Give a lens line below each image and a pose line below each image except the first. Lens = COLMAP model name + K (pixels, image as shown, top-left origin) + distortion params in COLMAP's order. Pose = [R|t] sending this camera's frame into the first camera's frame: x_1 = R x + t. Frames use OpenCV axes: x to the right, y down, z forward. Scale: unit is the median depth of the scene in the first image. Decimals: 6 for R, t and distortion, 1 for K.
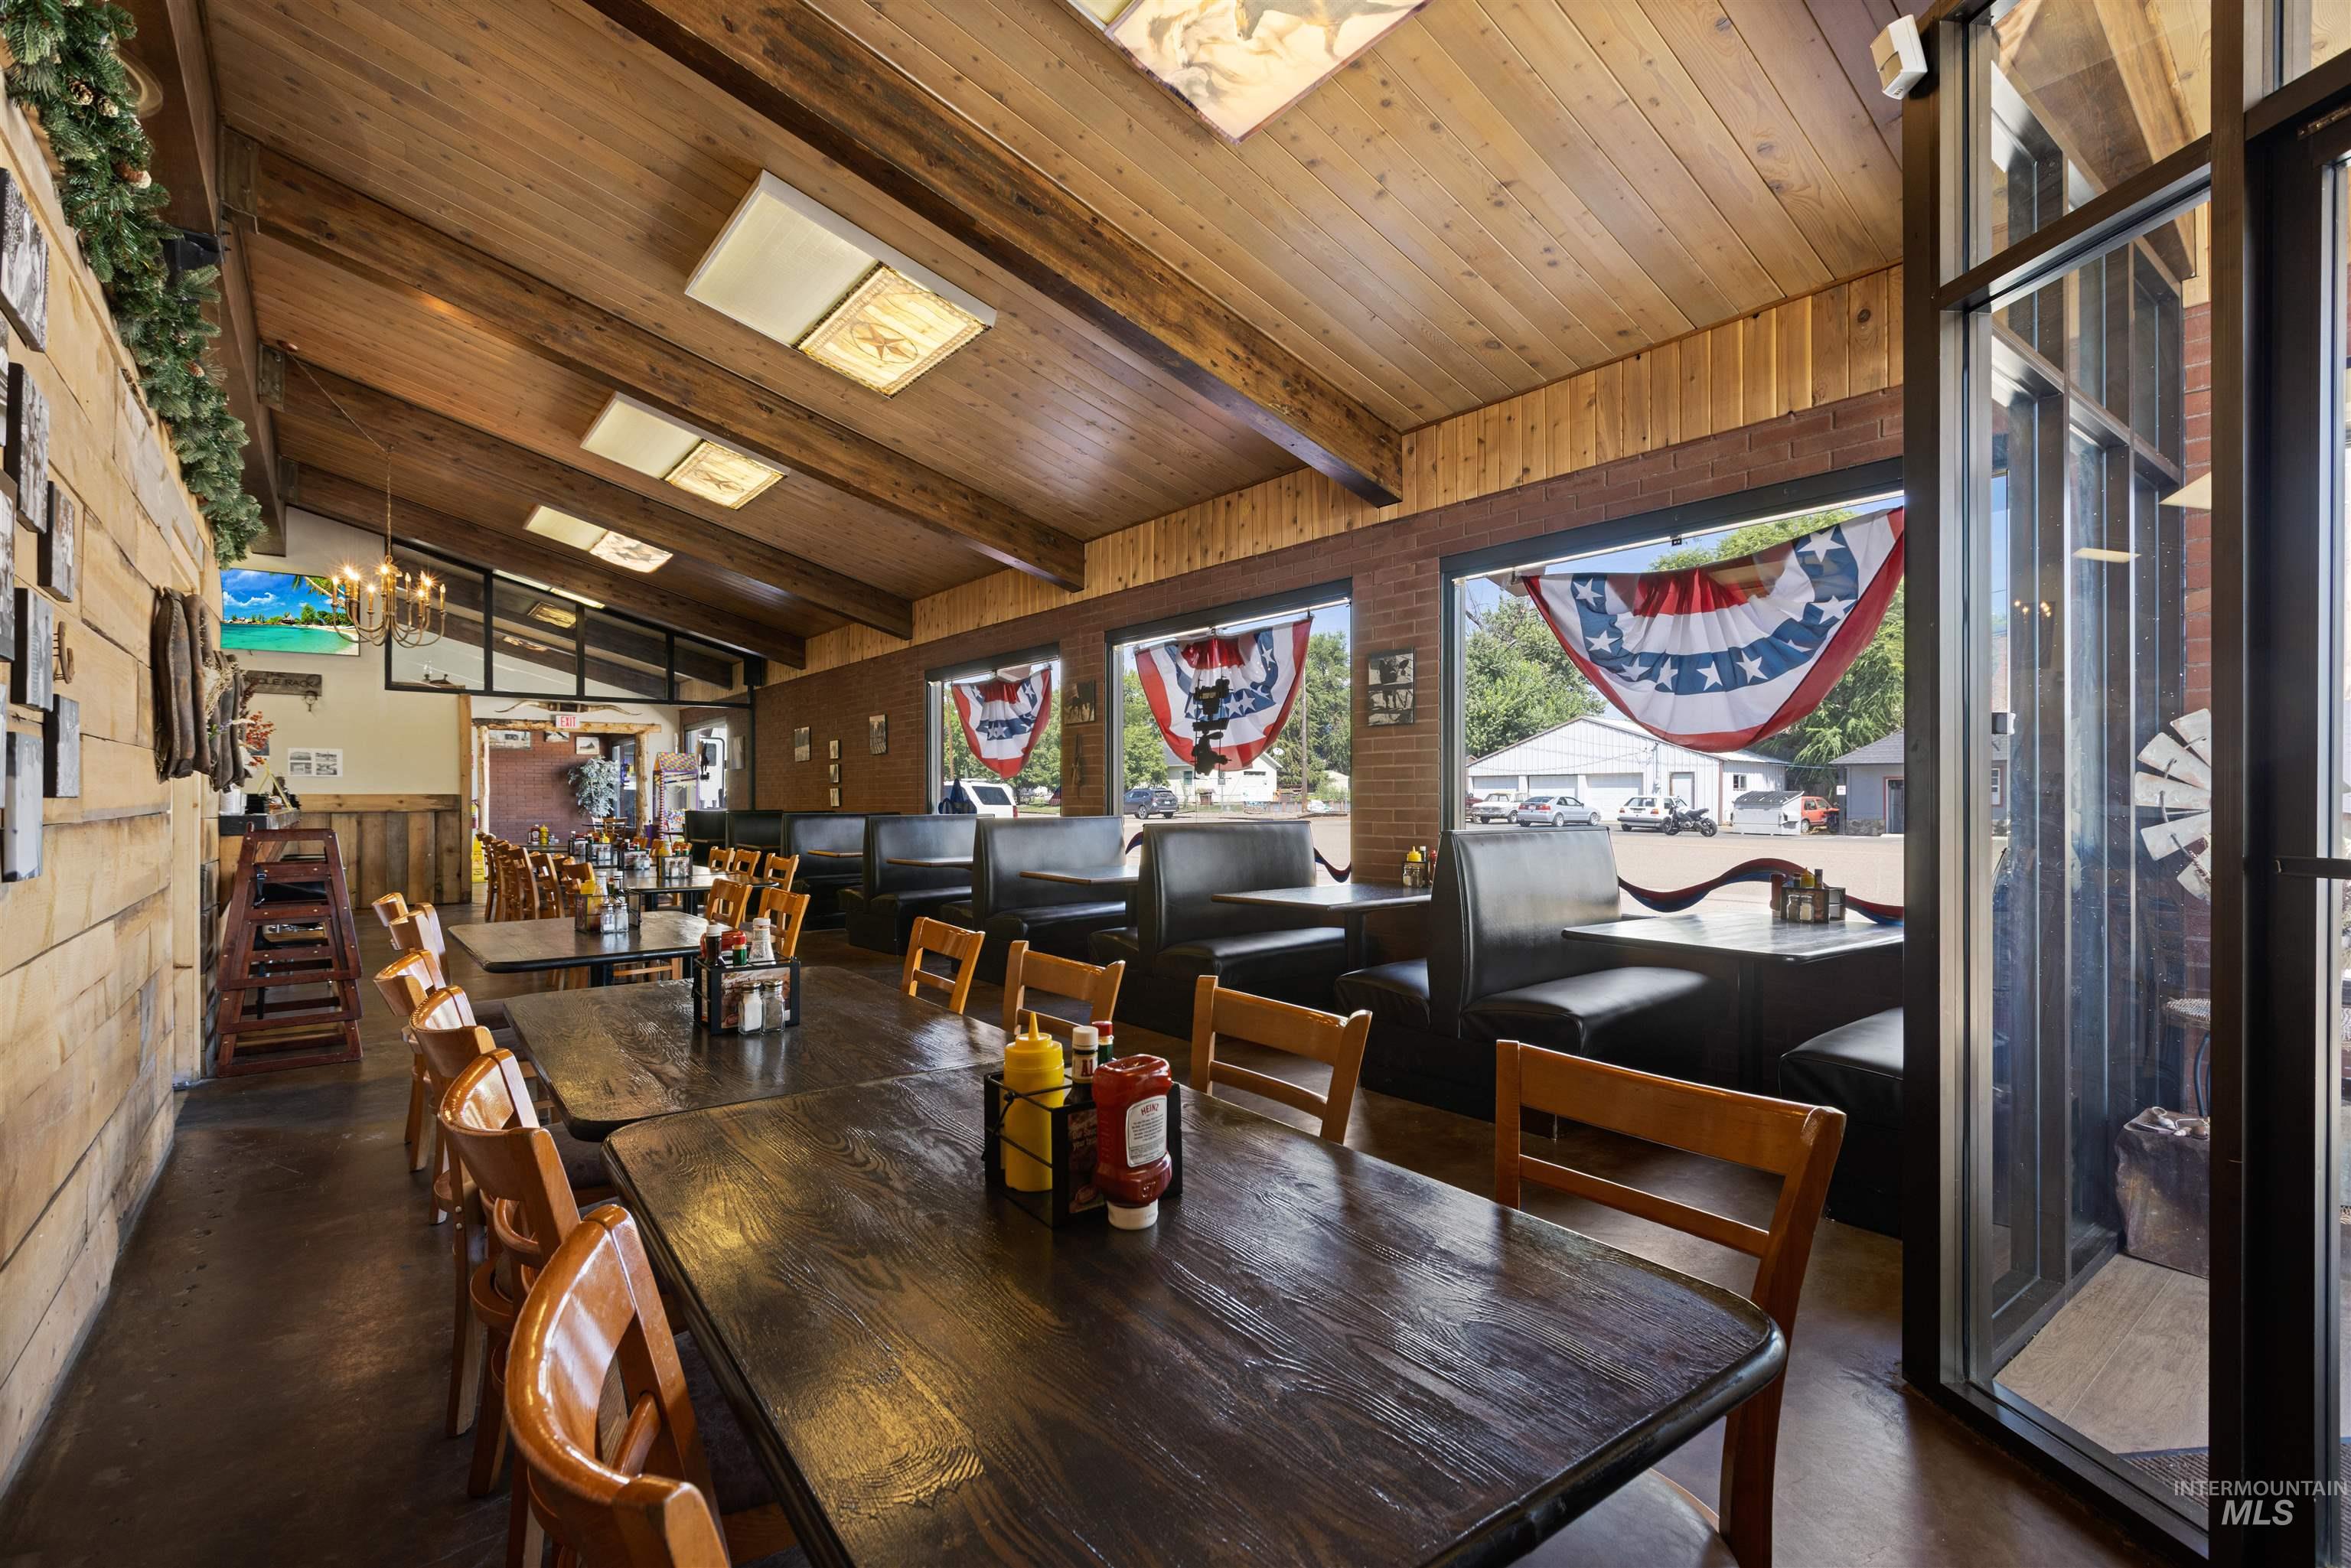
lens RADIAL K [[1060.4, 0, 1193.9], [0, 1060.4, 801.2], [0, 0, 1]] dist [0.001379, -0.000007]
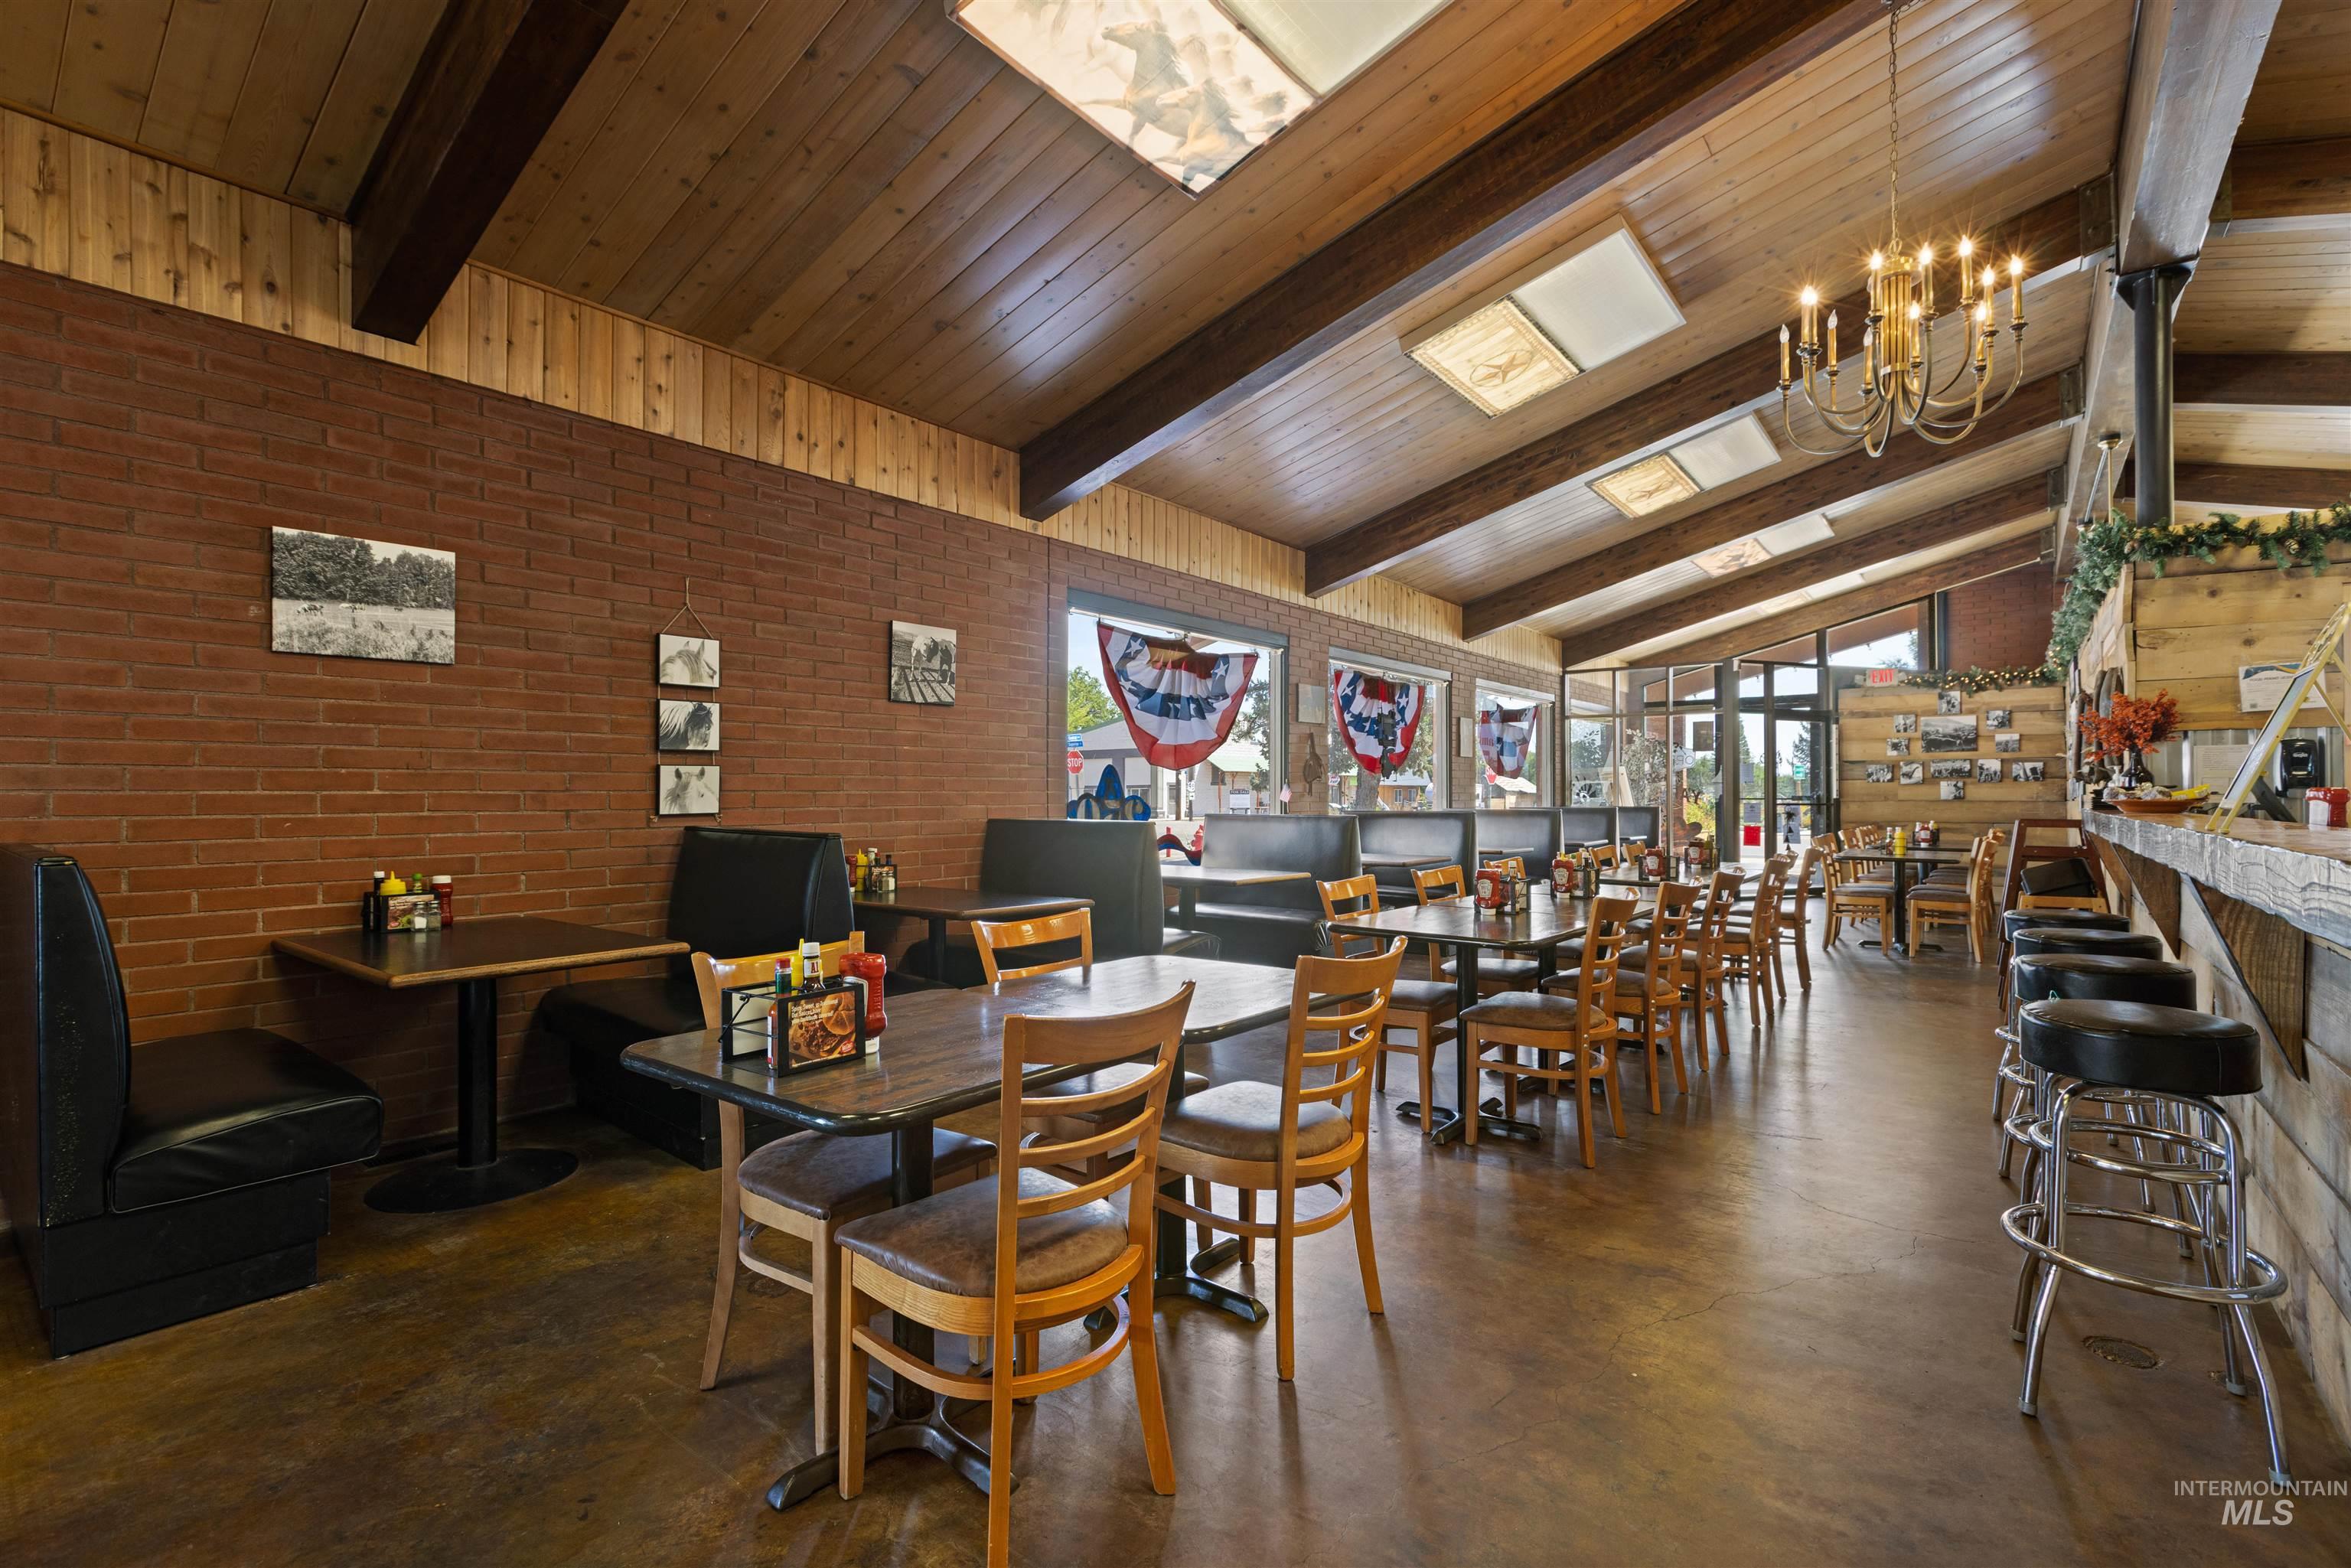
lens RADIAL K [[1048.2, 0, 1137.2], [0, 1048.2, 786.7], [0, 0, 1]] dist [-0.001920, -0.000234]
pose [[-0.196345, 0.010603, 0.980477, -0.730212], [0.002923, 0.999943, -0.010228, -0.000358], [-0.980530, 0.000858, -0.196365, 0.919439]]
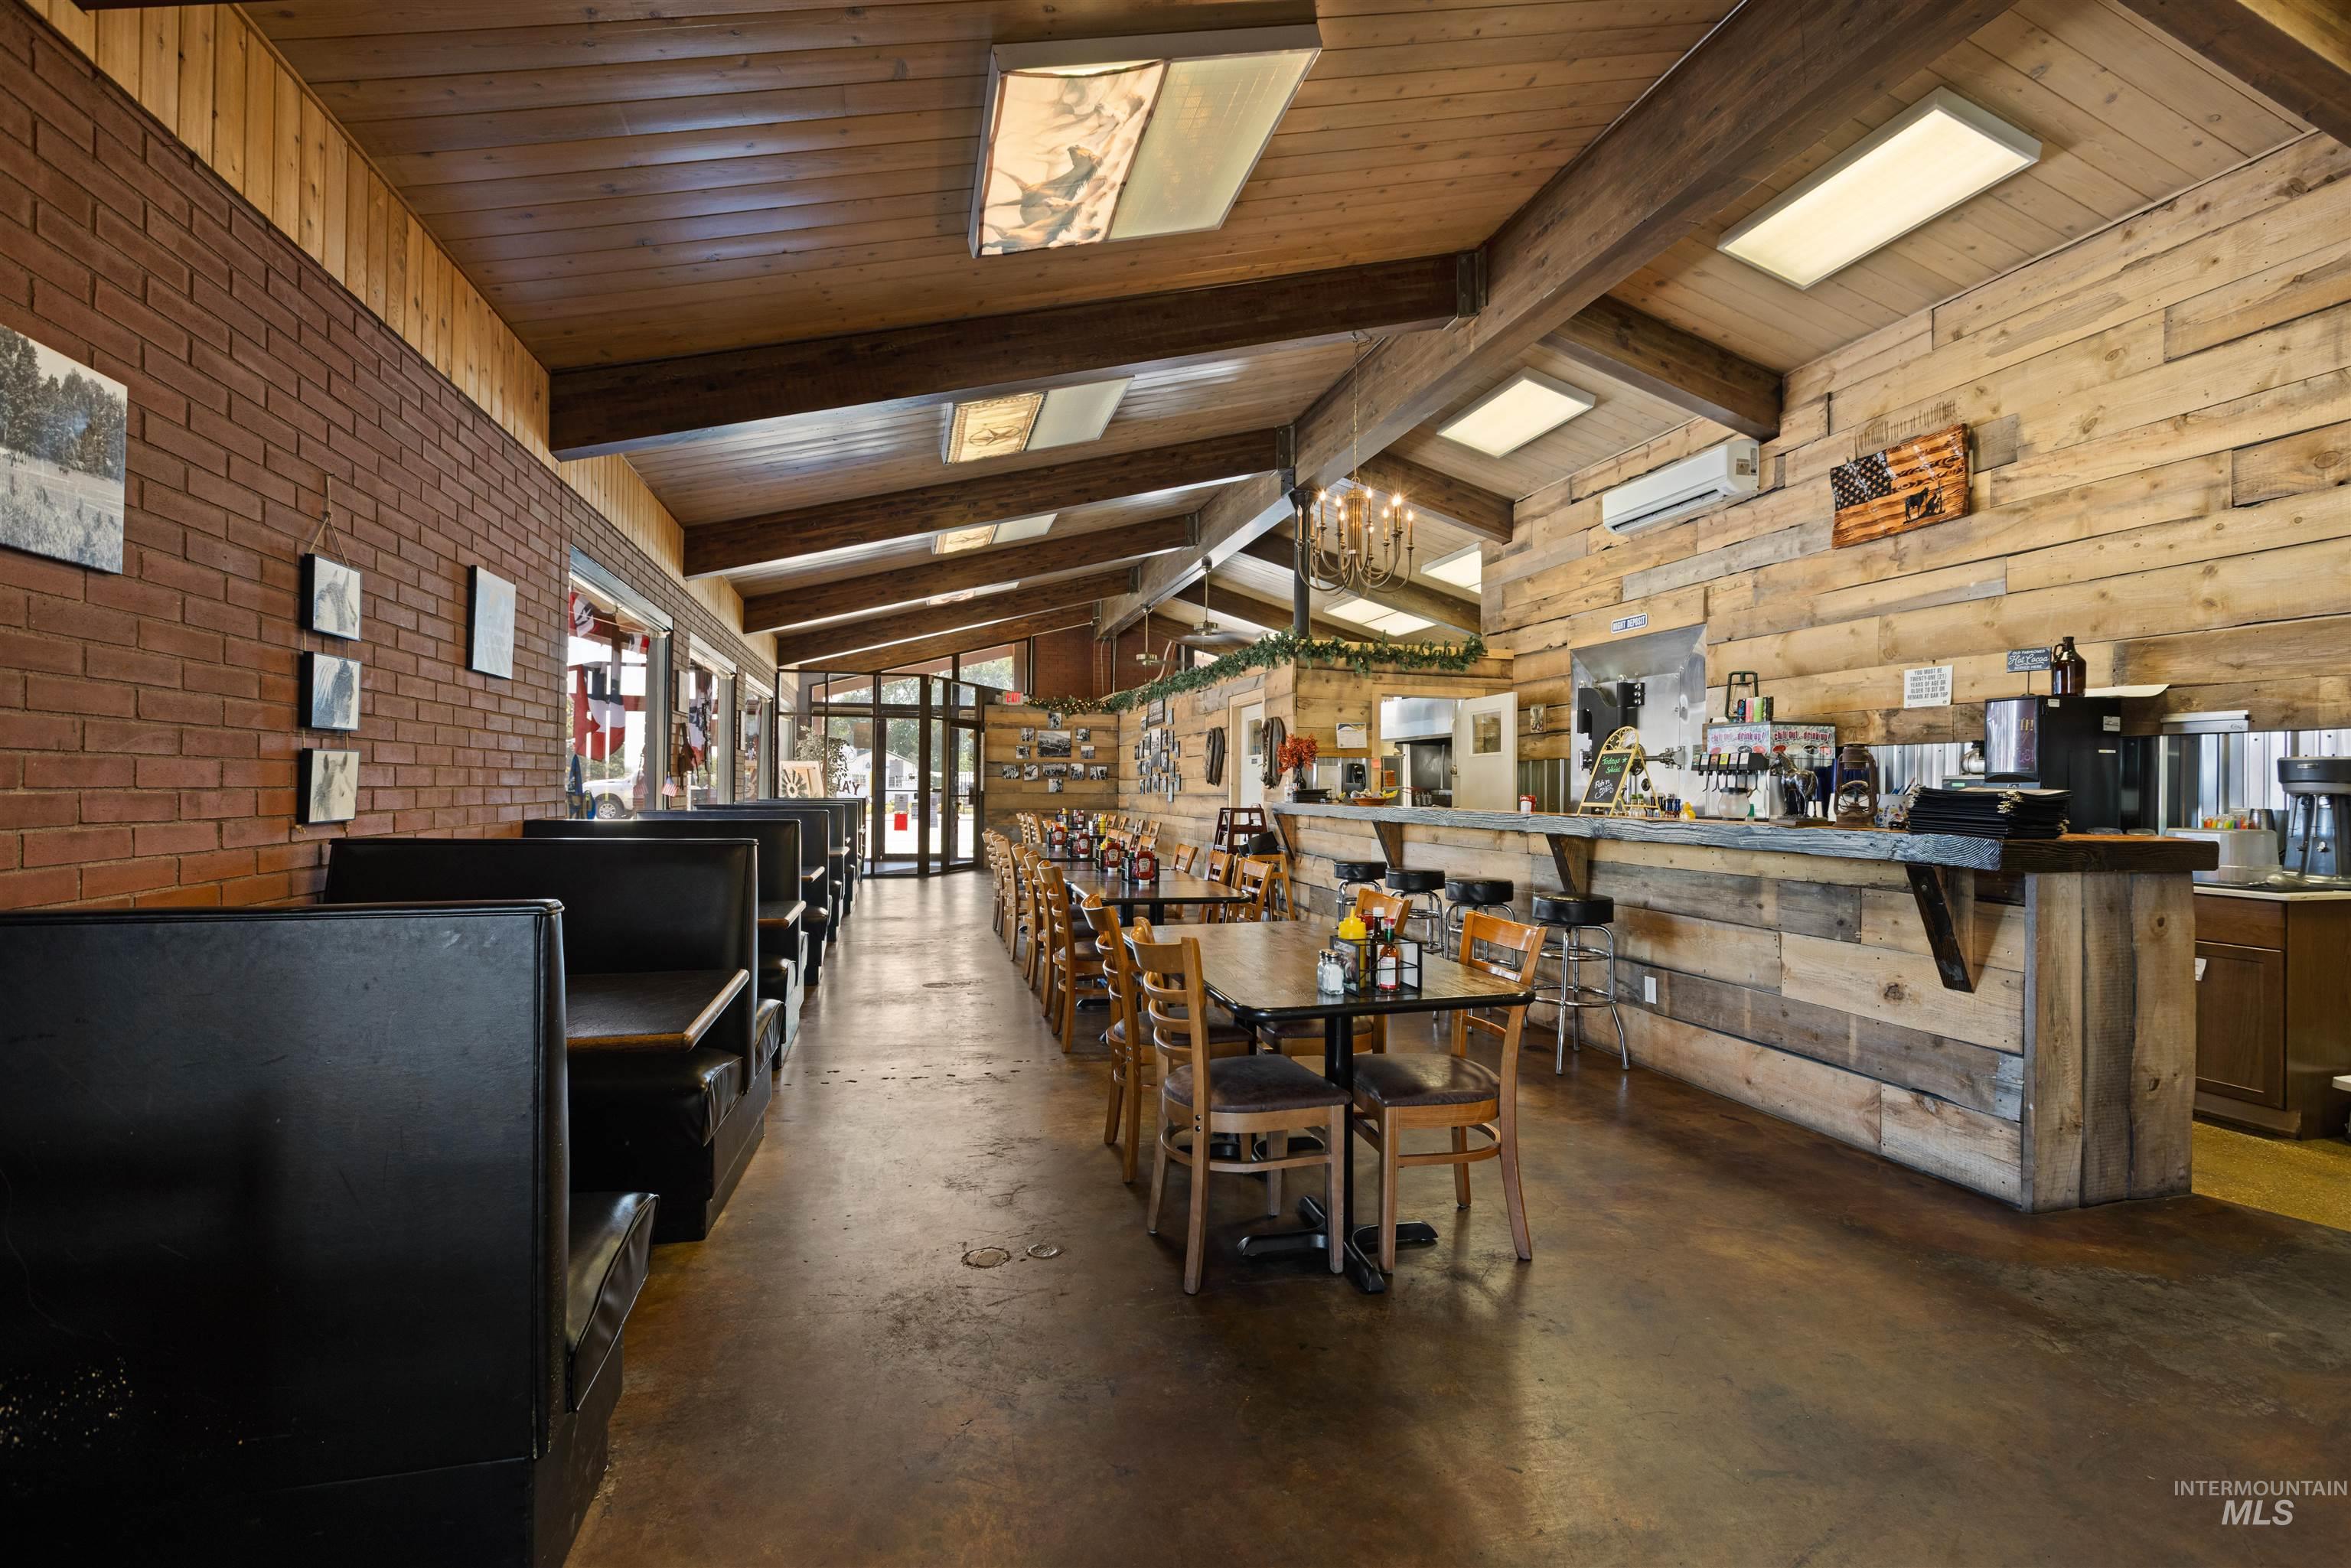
lens RADIAL K [[1072.6, 0, 1175.5], [0, 1072.6, 784.0], [0, 0, 1]] dist [0.000276, 0.000164]
pose [[-0.907922, -0.003703, 0.419123, -0.630889], [-0.005046, 0.999985, -0.002098, -0.004469], [-0.419109, -0.004020, -0.907927, 1.154850]]
